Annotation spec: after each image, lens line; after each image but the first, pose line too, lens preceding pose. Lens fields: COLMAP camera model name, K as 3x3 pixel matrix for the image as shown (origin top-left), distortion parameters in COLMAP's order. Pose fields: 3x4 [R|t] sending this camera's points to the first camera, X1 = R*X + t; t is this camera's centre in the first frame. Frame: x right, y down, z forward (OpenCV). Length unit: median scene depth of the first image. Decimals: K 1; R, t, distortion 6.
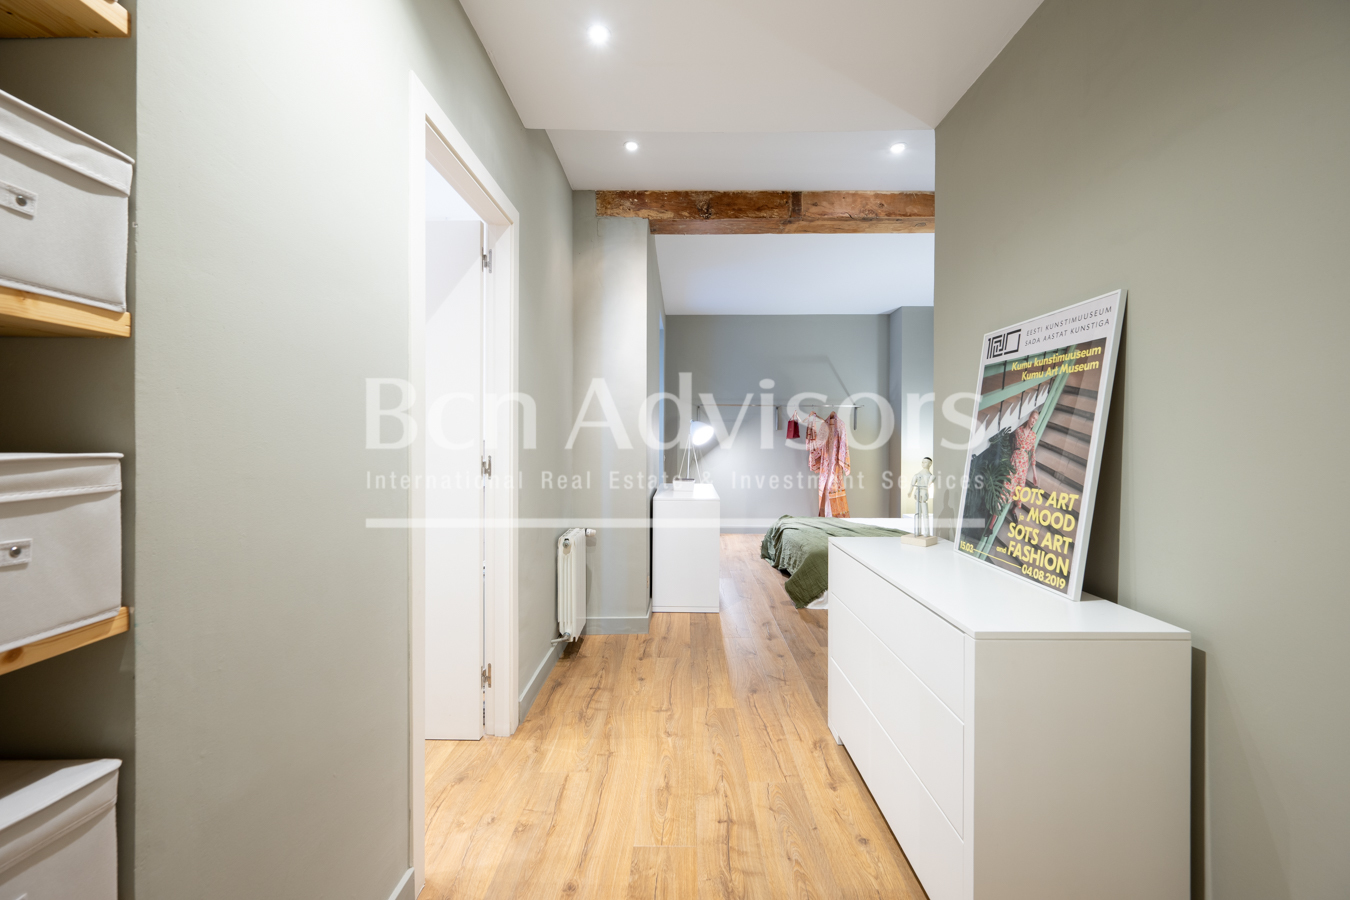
lens RADIAL K [[549.3, 0, 672.1], [0, 549.3, 442.2], [0, 0, 1]] dist [-0.000257, 0.000142]
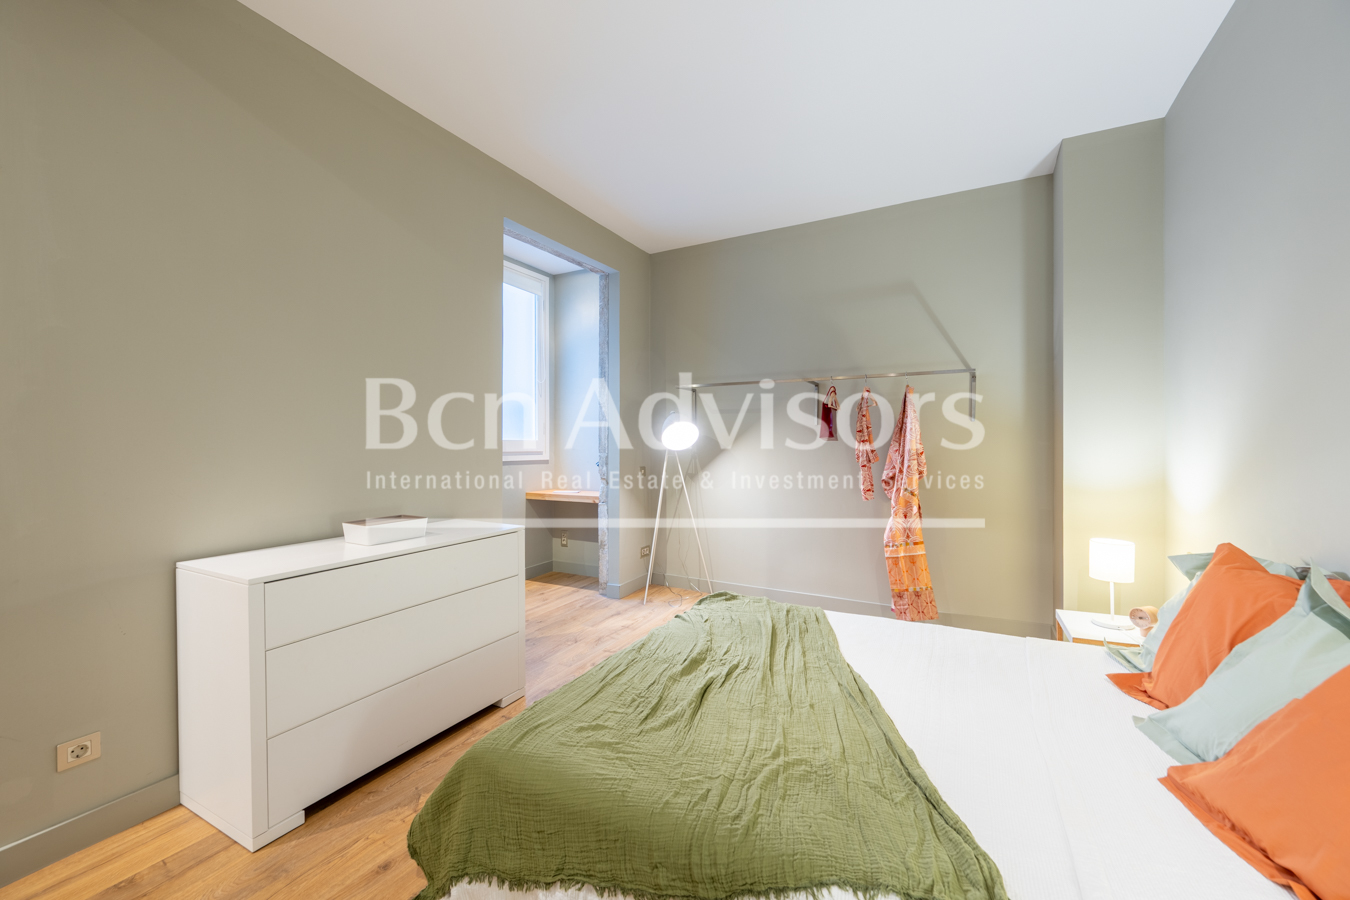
lens RADIAL K [[549.3, 0, 672.1], [0, 549.3, 442.2], [0, 0, 1]] dist [-0.000257, 0.000142]
pose [[0.889984, -0.009903, -0.455883, 1.294524], [0.007630, 0.999948, -0.006827, -0.005943], [0.455927, 0.002598, 0.890013, 1.738293]]
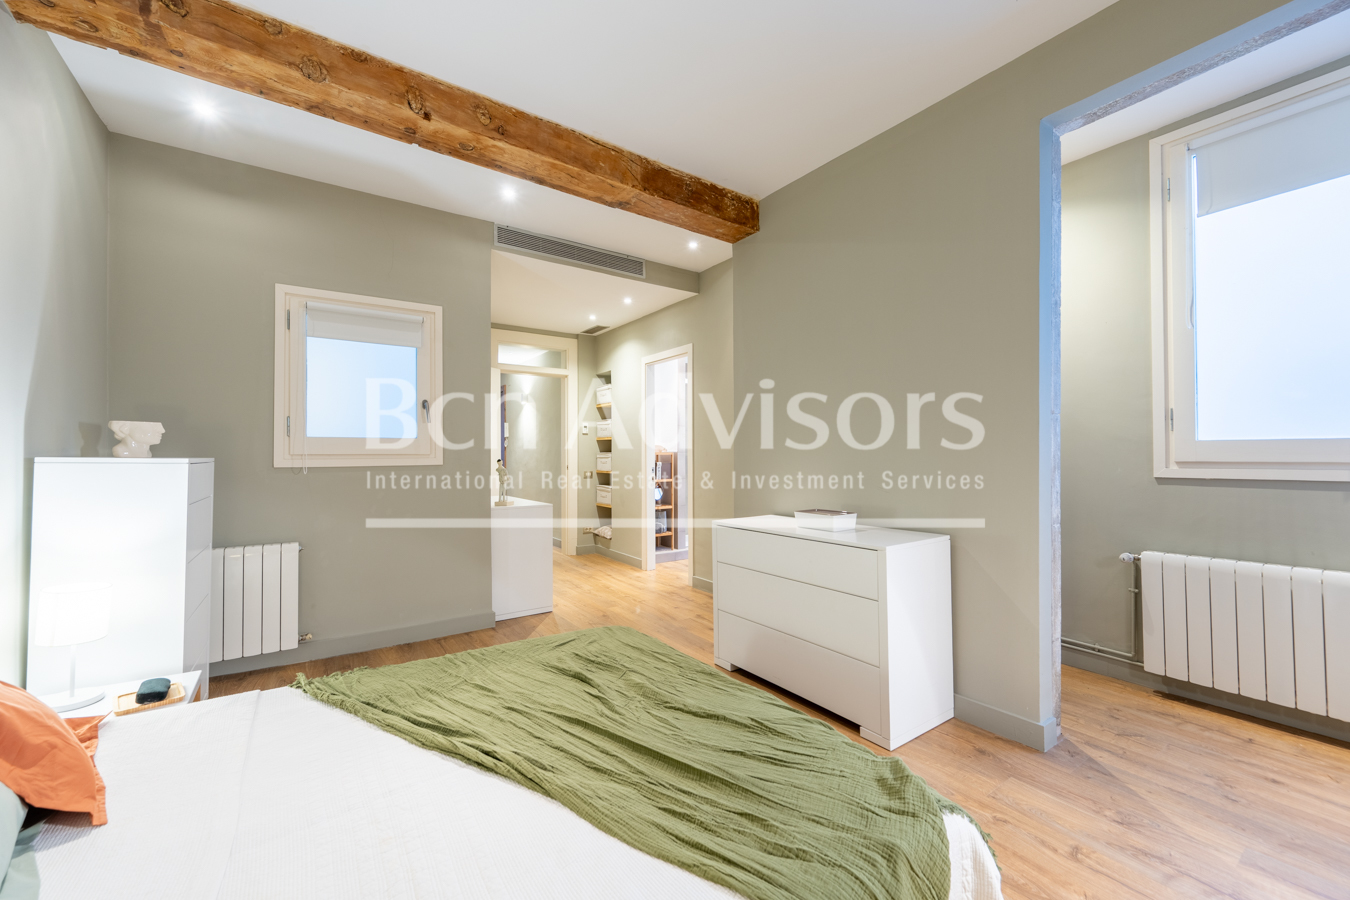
lens RADIAL K [[549.3, 0, 672.1], [0, 549.3, 442.2], [0, 0, 1]] dist [-0.000257, 0.000142]
pose [[-0.821860, -0.015429, -0.569480, 1.350438], [-0.002280, 0.999714, -0.023794, 0.016973], [0.569685, -0.018257, -0.821661, 3.677362]]
